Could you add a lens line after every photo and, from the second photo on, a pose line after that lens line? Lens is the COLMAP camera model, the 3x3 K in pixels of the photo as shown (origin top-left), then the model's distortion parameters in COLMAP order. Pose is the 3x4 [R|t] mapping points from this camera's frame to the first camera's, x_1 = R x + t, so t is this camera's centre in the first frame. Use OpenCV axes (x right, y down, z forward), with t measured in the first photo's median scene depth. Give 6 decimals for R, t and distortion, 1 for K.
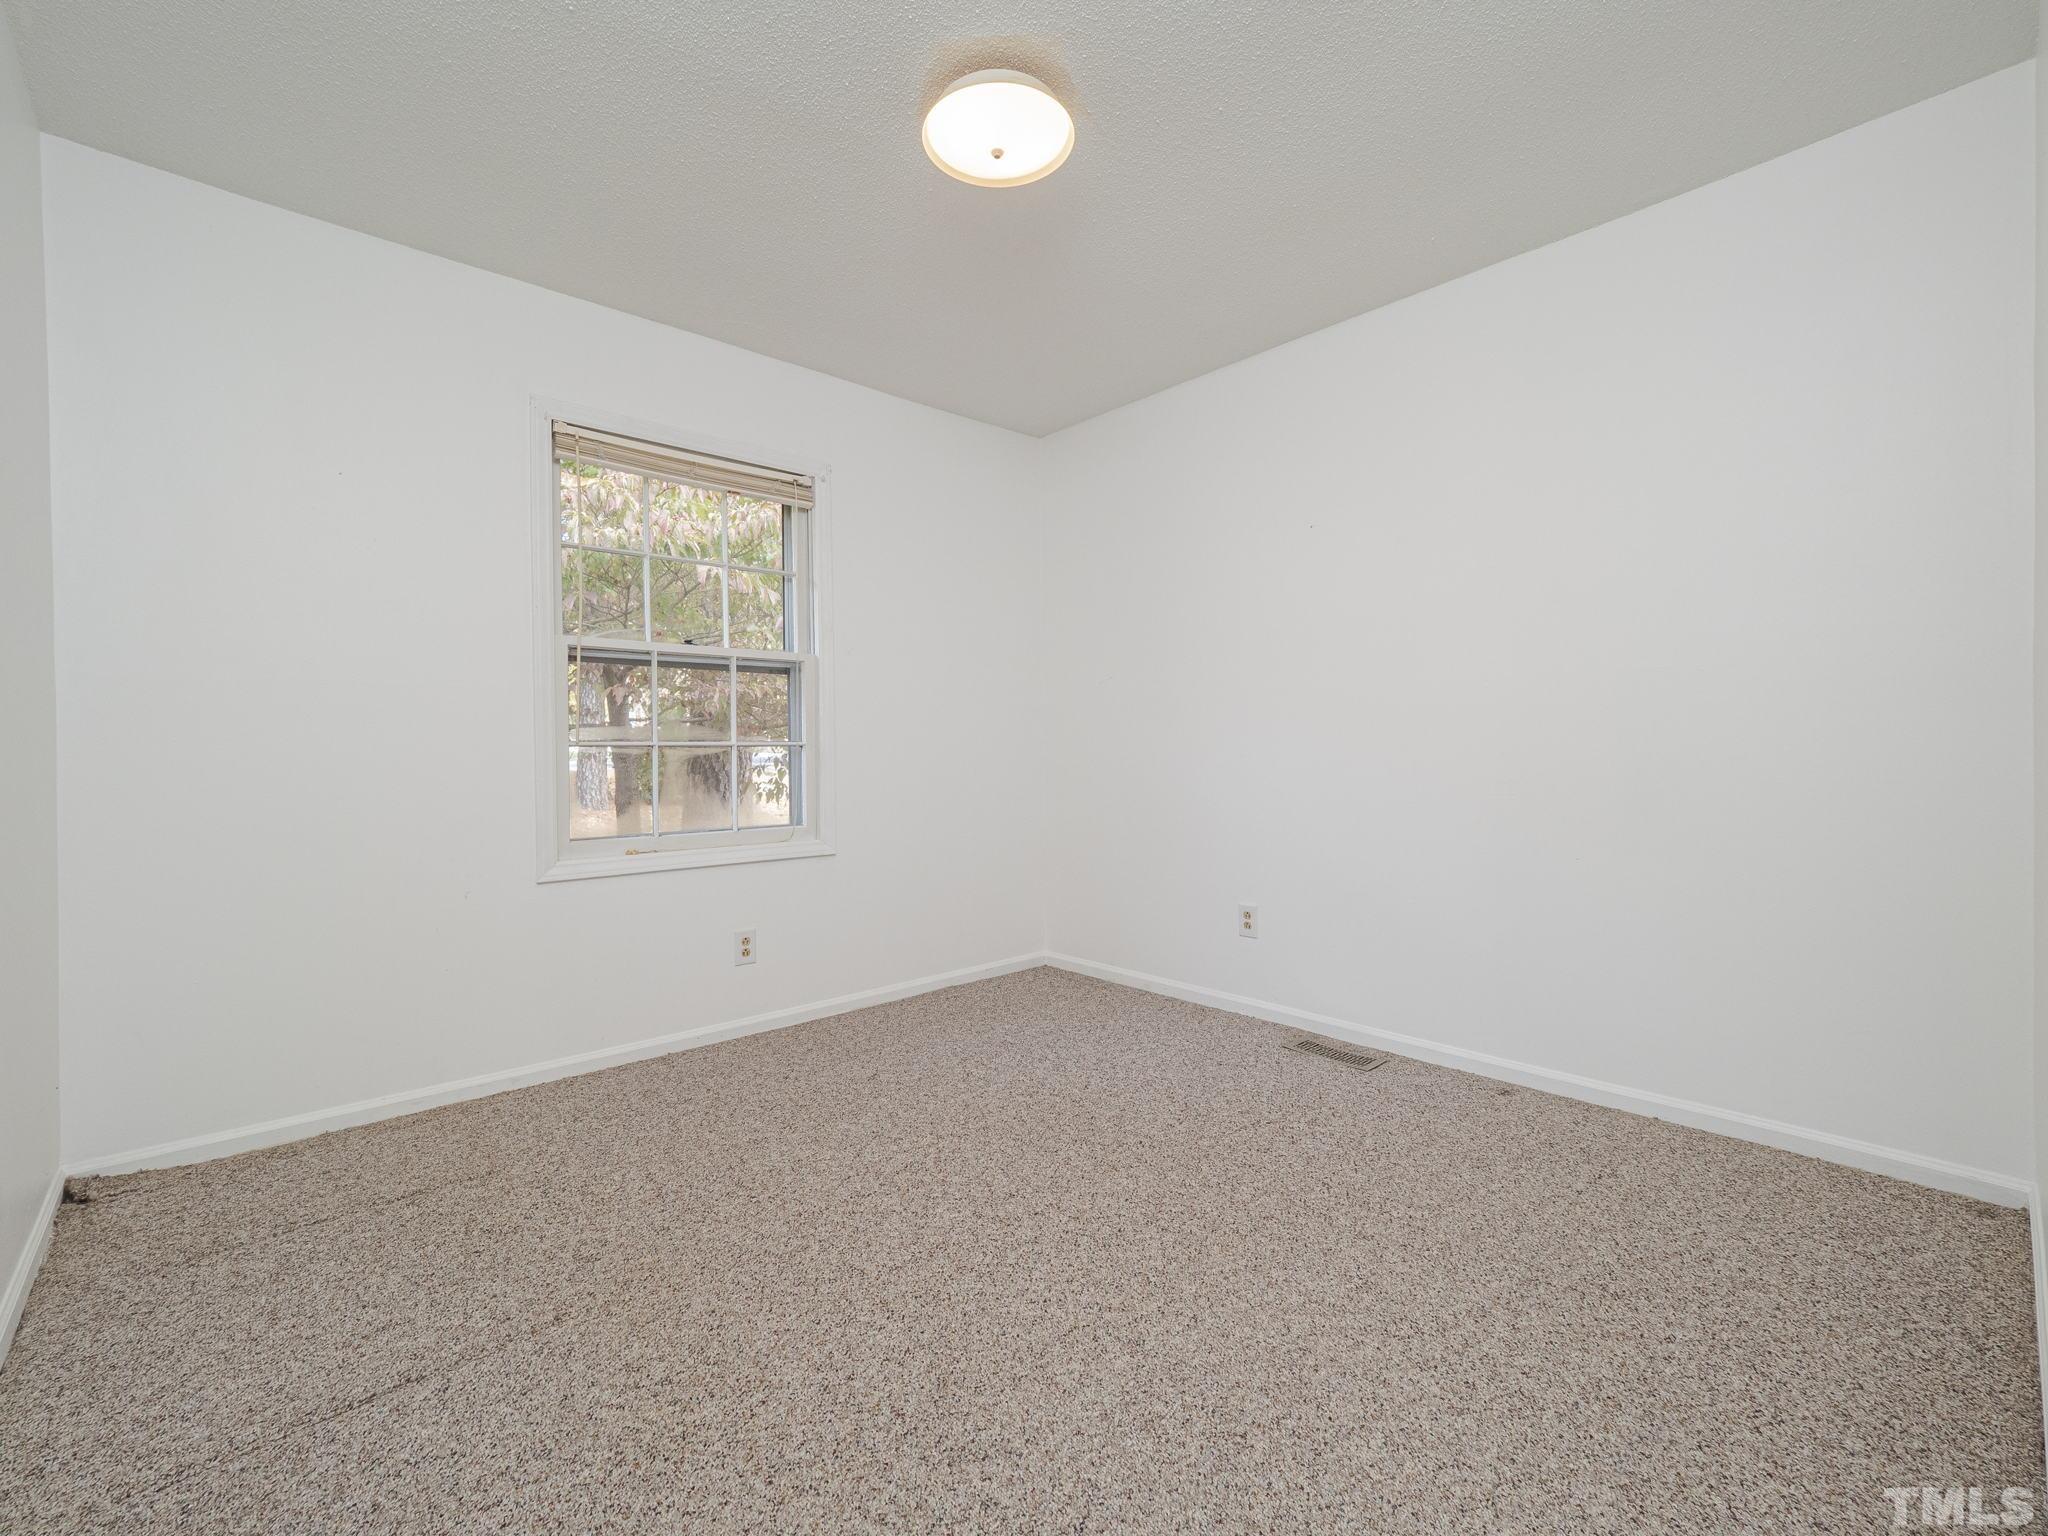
lens RADIAL K [[884.9, 0, 1021.8], [0, 884.9, 760.5], [0, 0, 1]] dist [0.001696, 0.000852]
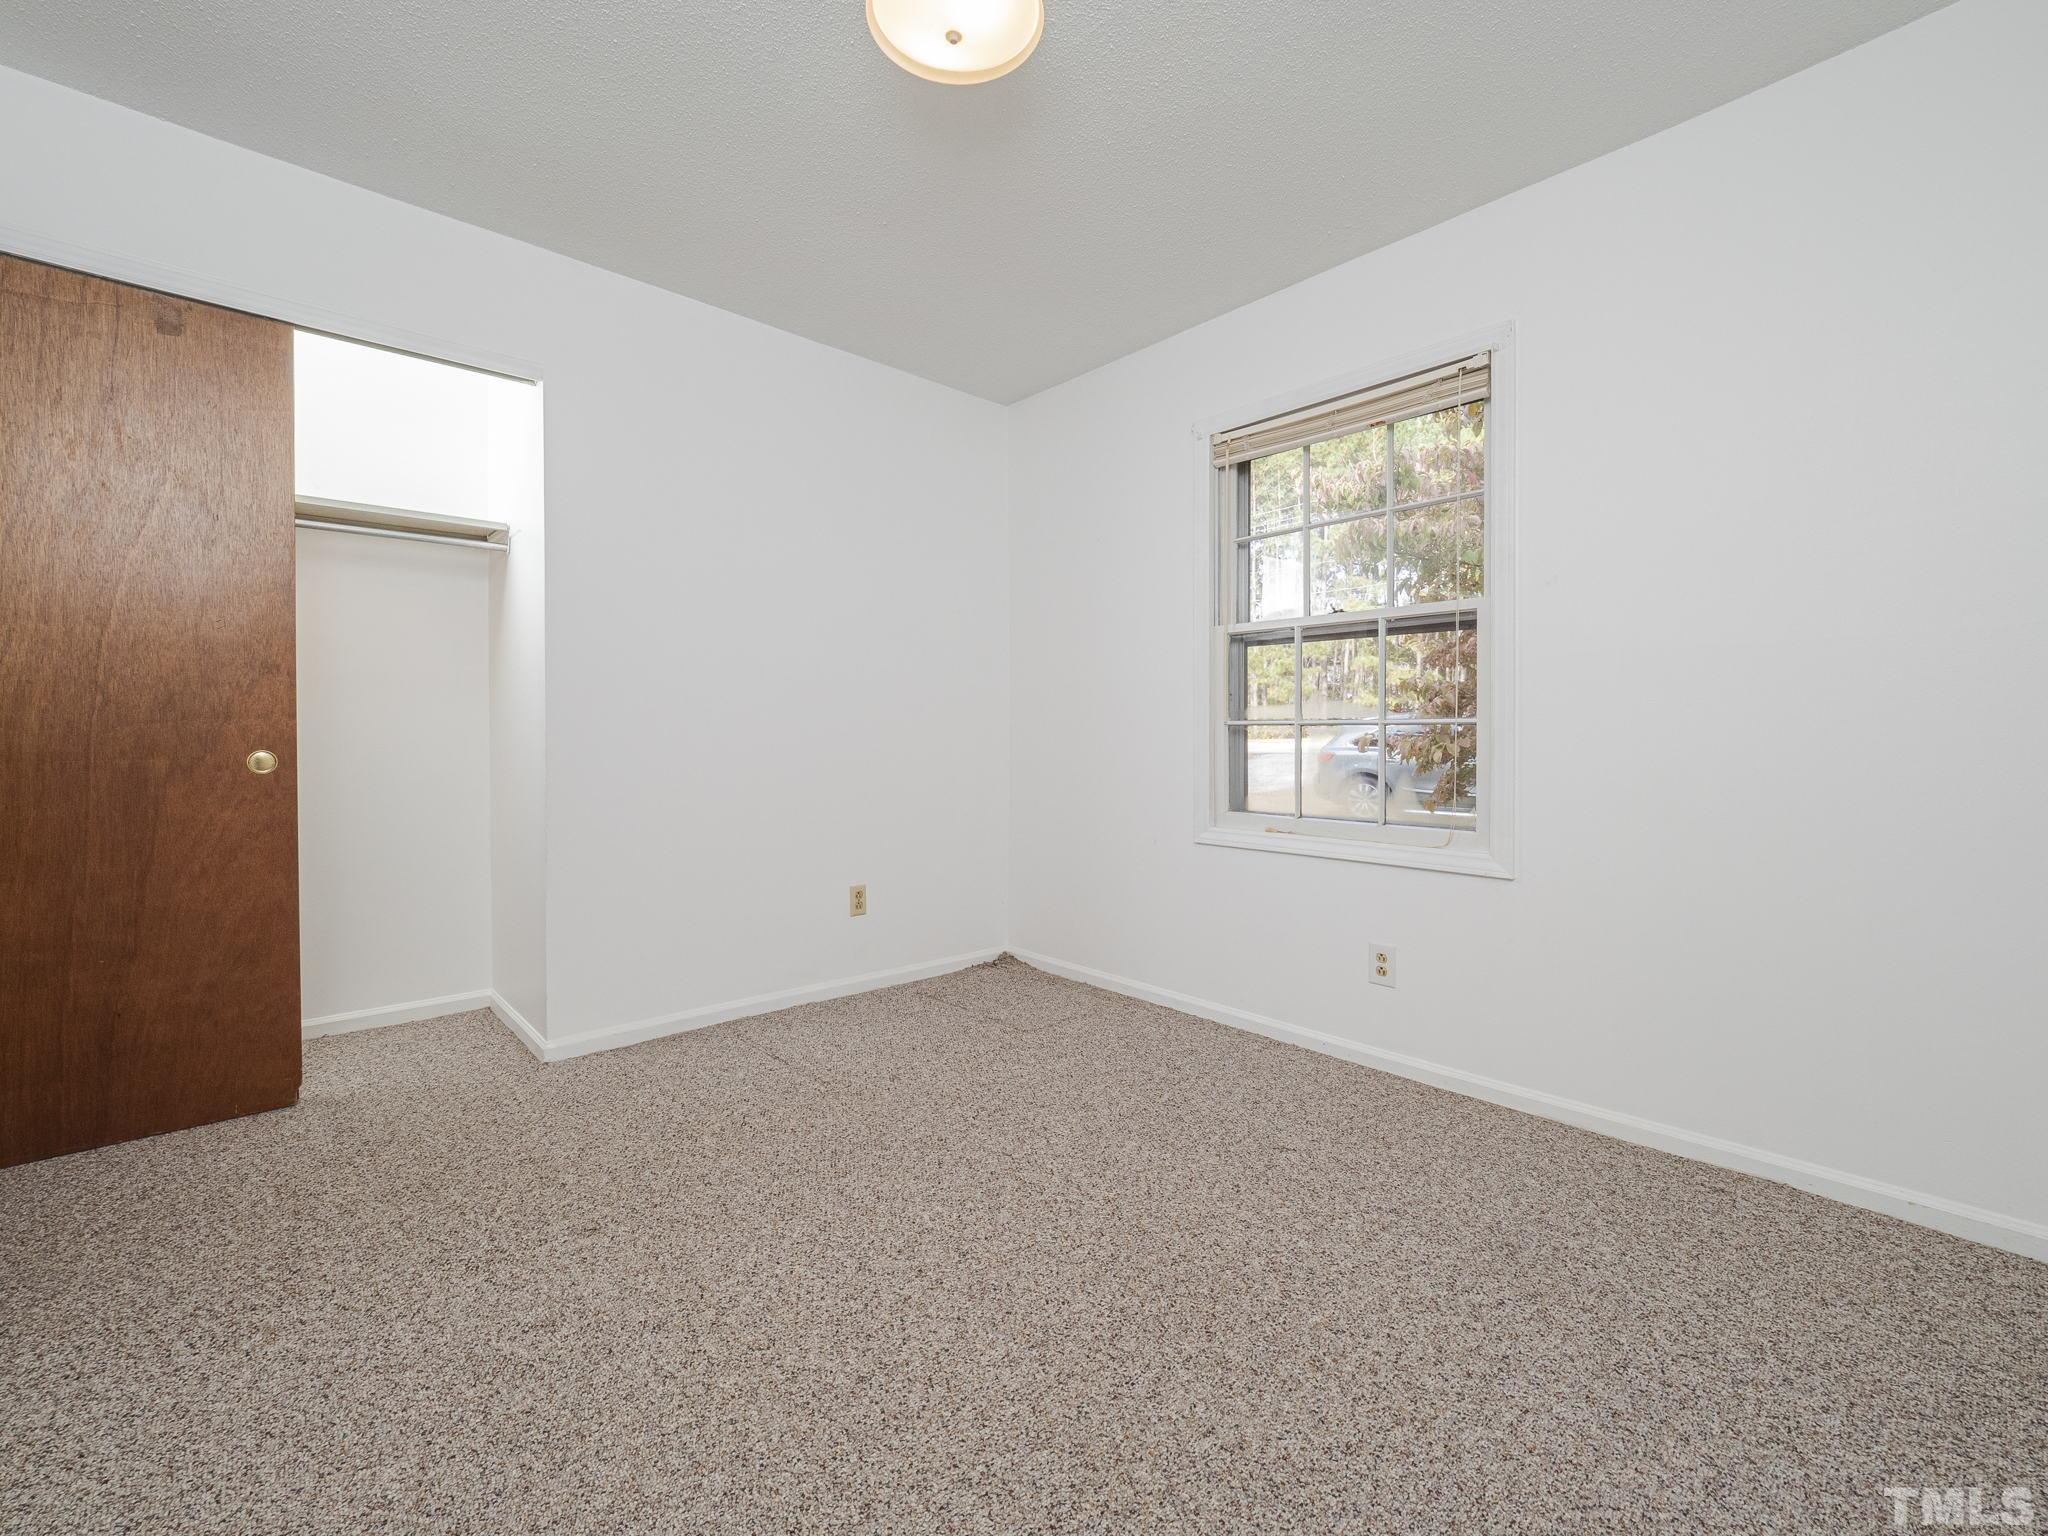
lens RADIAL K [[884.9, 0, 1023.8], [0, 884.9, 745.5], [0, 0, 1]] dist [0.001696, 0.000852]
pose [[-0.003289, 0.023886, -0.999709, 0.598680], [-0.010401, 0.999660, 0.023919, -0.014651], [0.999940, 0.010477, -0.003040, 0.758980]]
